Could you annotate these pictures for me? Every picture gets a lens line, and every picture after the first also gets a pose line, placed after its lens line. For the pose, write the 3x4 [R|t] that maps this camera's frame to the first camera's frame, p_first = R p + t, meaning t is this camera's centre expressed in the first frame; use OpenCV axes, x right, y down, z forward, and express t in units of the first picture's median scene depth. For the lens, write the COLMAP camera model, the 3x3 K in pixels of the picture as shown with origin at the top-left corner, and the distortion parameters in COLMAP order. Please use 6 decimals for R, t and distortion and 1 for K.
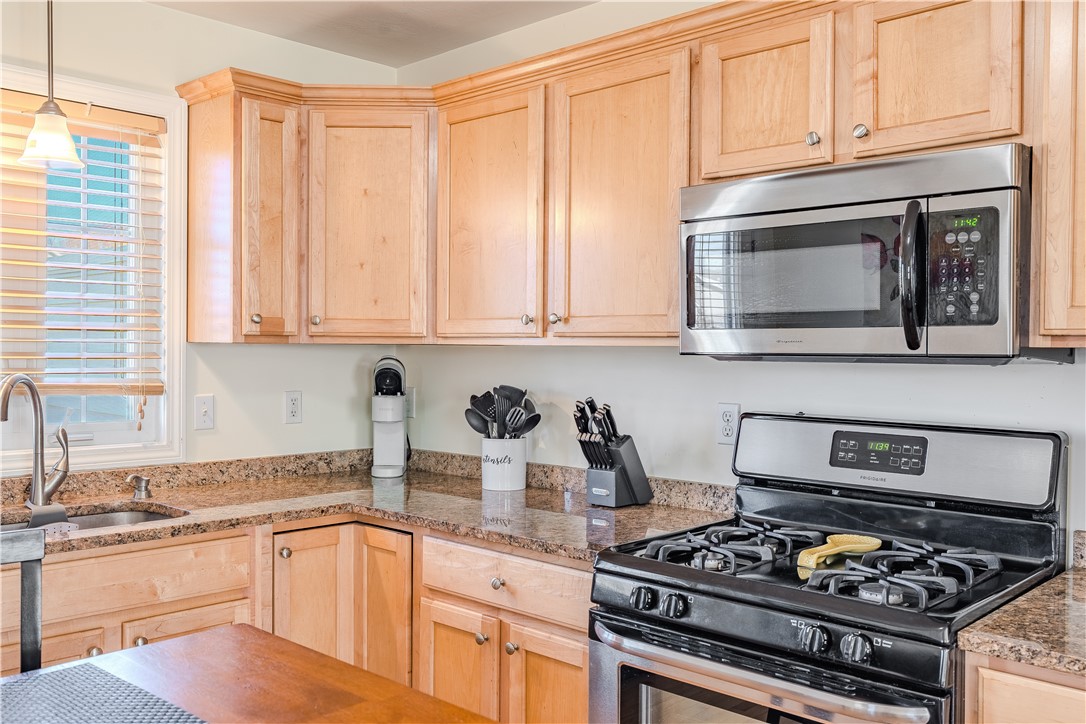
lens RADIAL K [[962.8, 0, 544.6], [0, 962.8, 367.6], [0, 0, 1]] dist [0.006513, 0.000620]
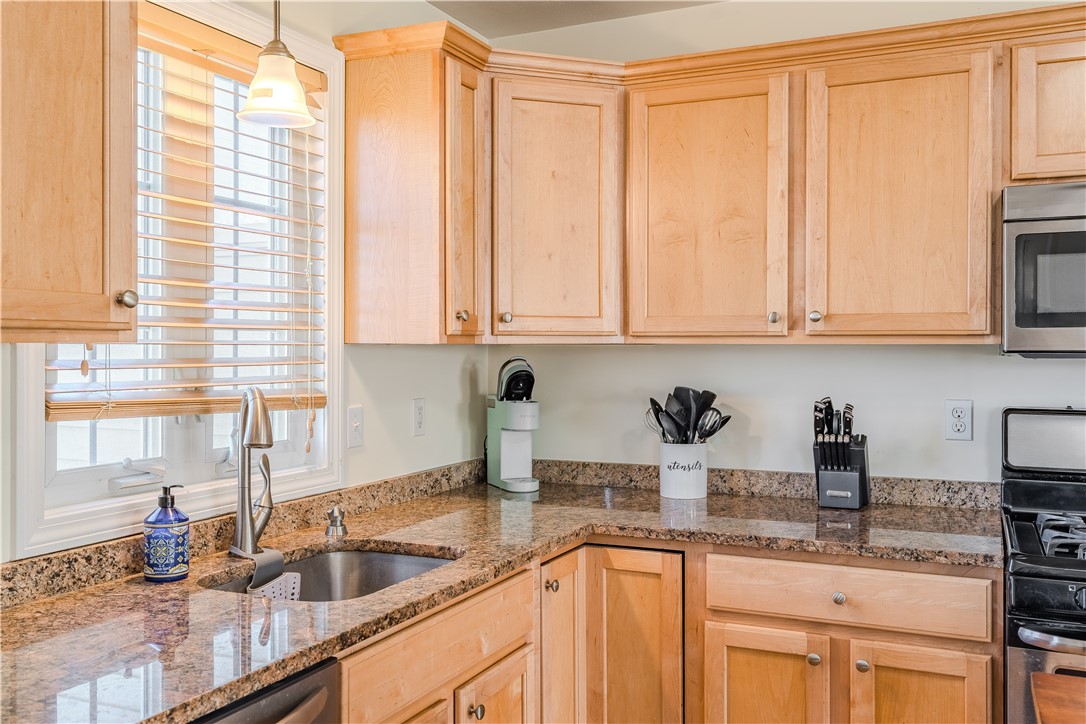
lens RADIAL K [[953.8, 0, 542.6], [0, 953.8, 358.3], [0, 0, 1]] dist [0.002179, -0.001816]
pose [[0.944161, -0.012375, 0.329253, -0.530902], [0.014268, 0.999893, -0.003334, -0.009285], [-0.329176, 0.007845, 0.944236, 0.181219]]
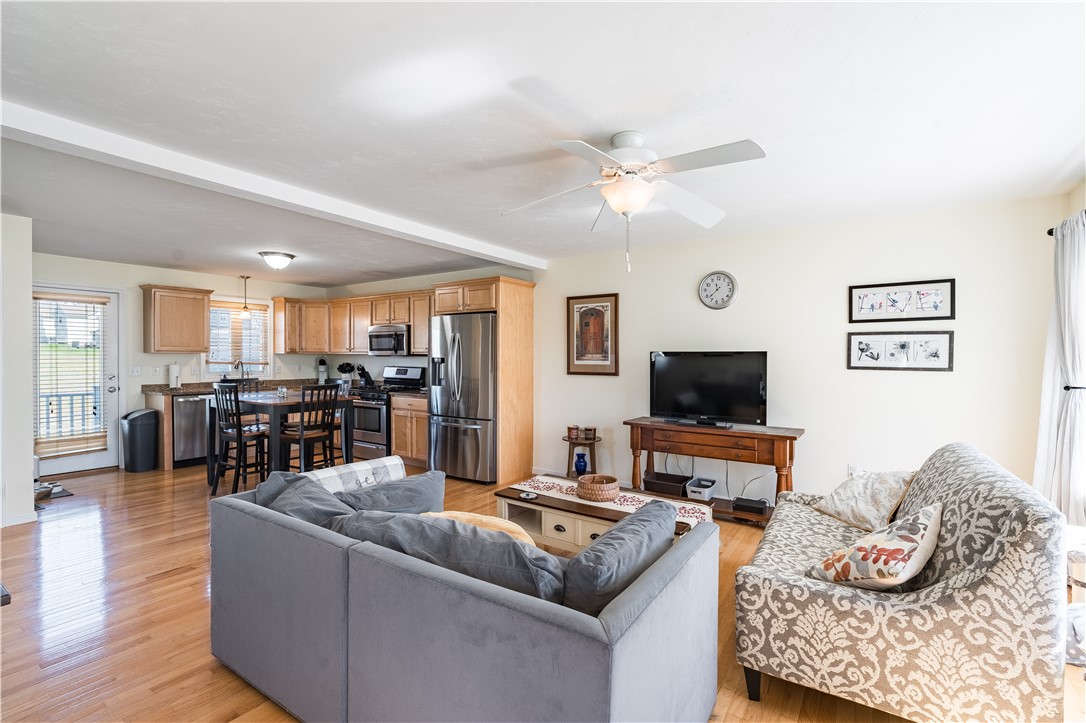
lens RADIAL K [[497.3, 0, 546.5], [0, 497.3, 358.2], [0, 0, 1]] dist [-0.004296, 0.000726]
pose [[0.985134, -0.005576, 0.171698, 0.555321], [0.007605, 0.999909, -0.011162, 0.035829], [-0.171620, 0.012302, 0.985086, -1.714206]]
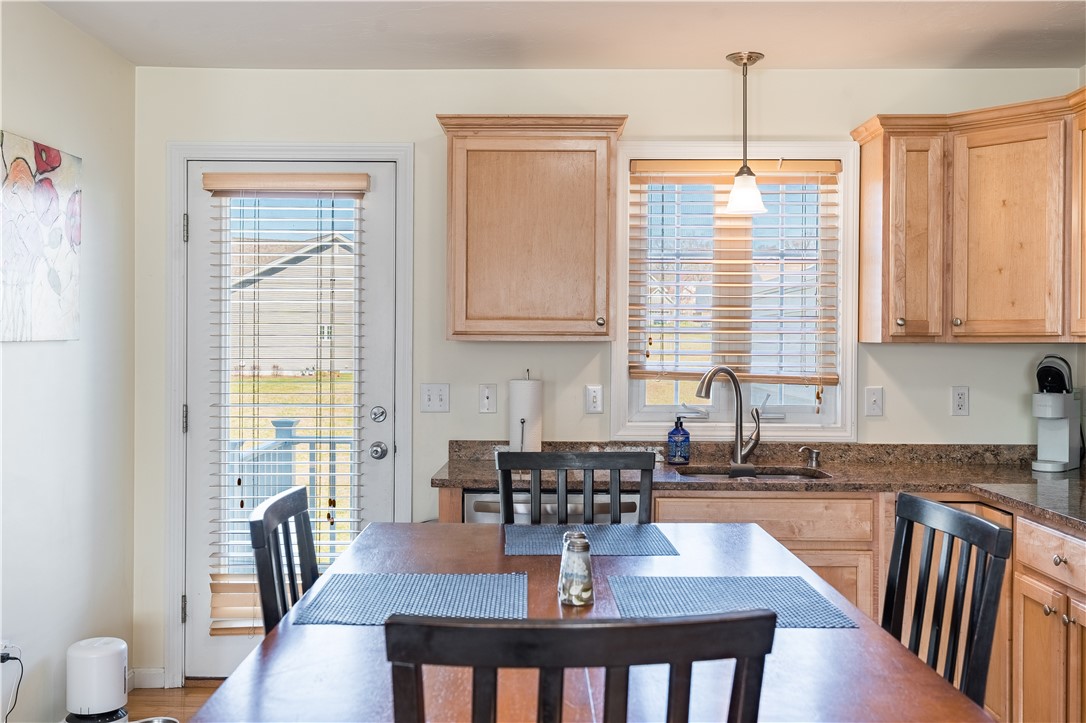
lens RADIAL K [[1072.5, 0, 542.2], [0, 1072.5, 346.9], [0, 0, 1]] dist [0.006205, -0.001798]
pose [[0.681889, -0.003419, -0.731448, 0.373709], [-0.013931, 0.999747, -0.017661, 0.009422], [0.731323, 0.022233, 0.681669, -0.220623]]
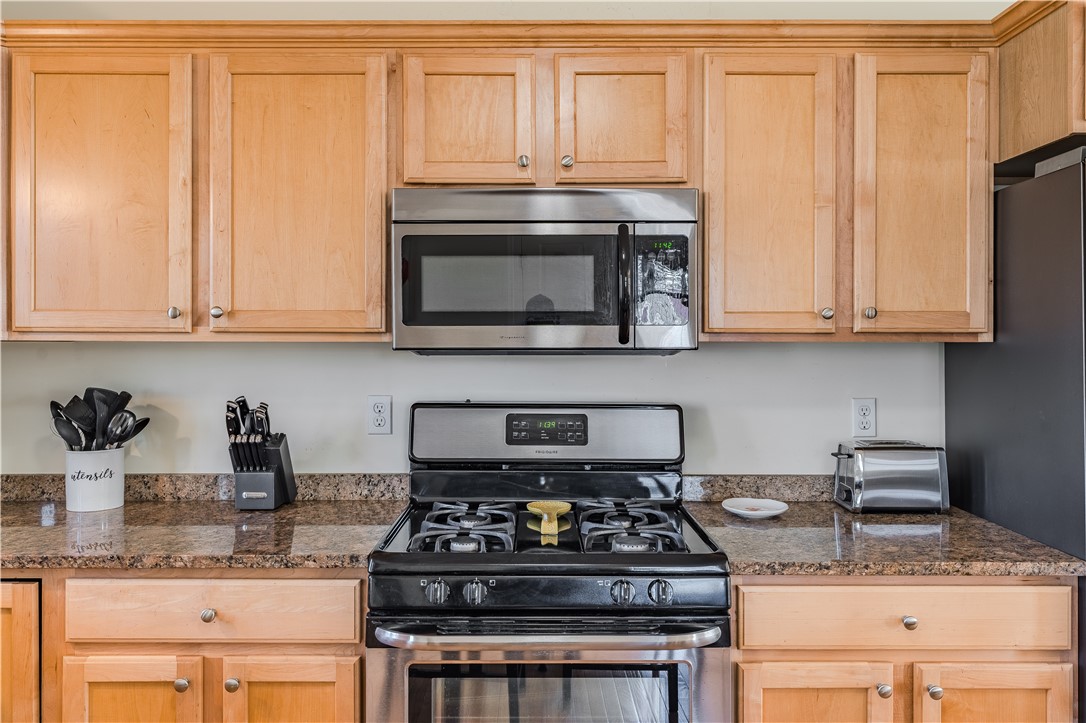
lens RADIAL K [[824.0, 0, 541.9], [0, 824.0, 344.3], [0, 0, 1]] dist [0.001184, -0.001072]
pose [[0.720005, -0.007416, 0.693929, -0.294532], [0.018564, 0.999791, -0.008577, -0.007512], [-0.693720, 0.019058, 0.719993, 0.211123]]
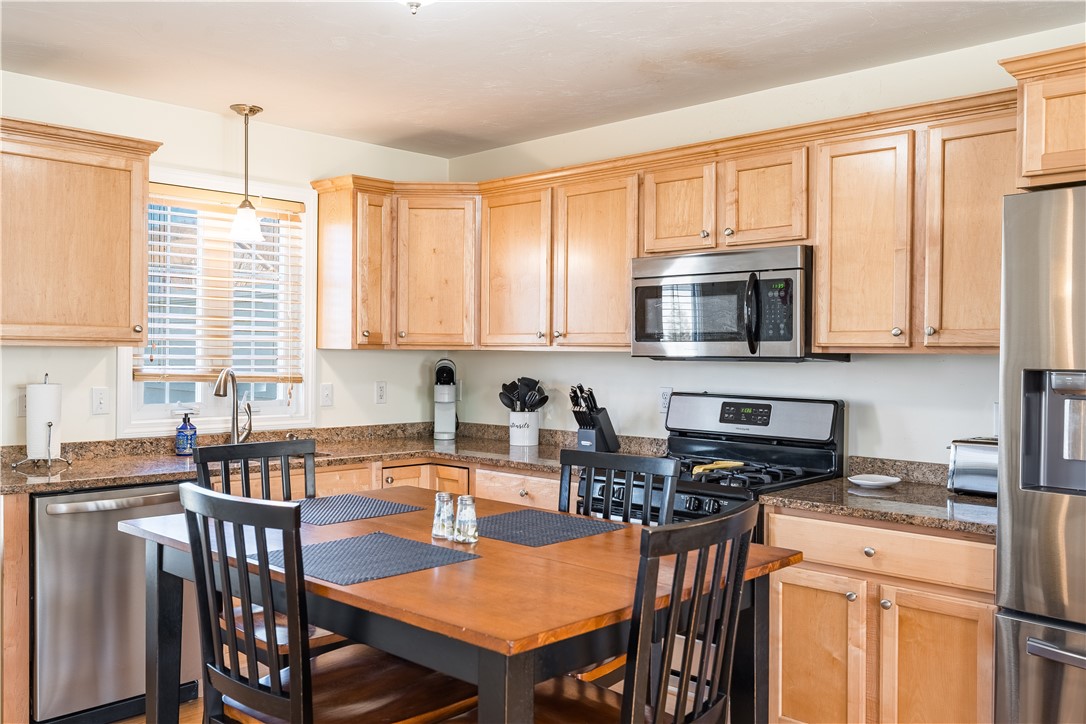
lens RADIAL K [[944.9, 0, 546.1], [0, 944.9, 366.5], [0, 0, 1]] dist [0.004913, 0.009243]
pose [[0.999996, 0.001020, -0.002447, -0.004635], [-0.001032, 0.999987, -0.004900, 0.009802], [0.002442, 0.004902, 0.999985, -0.546736]]
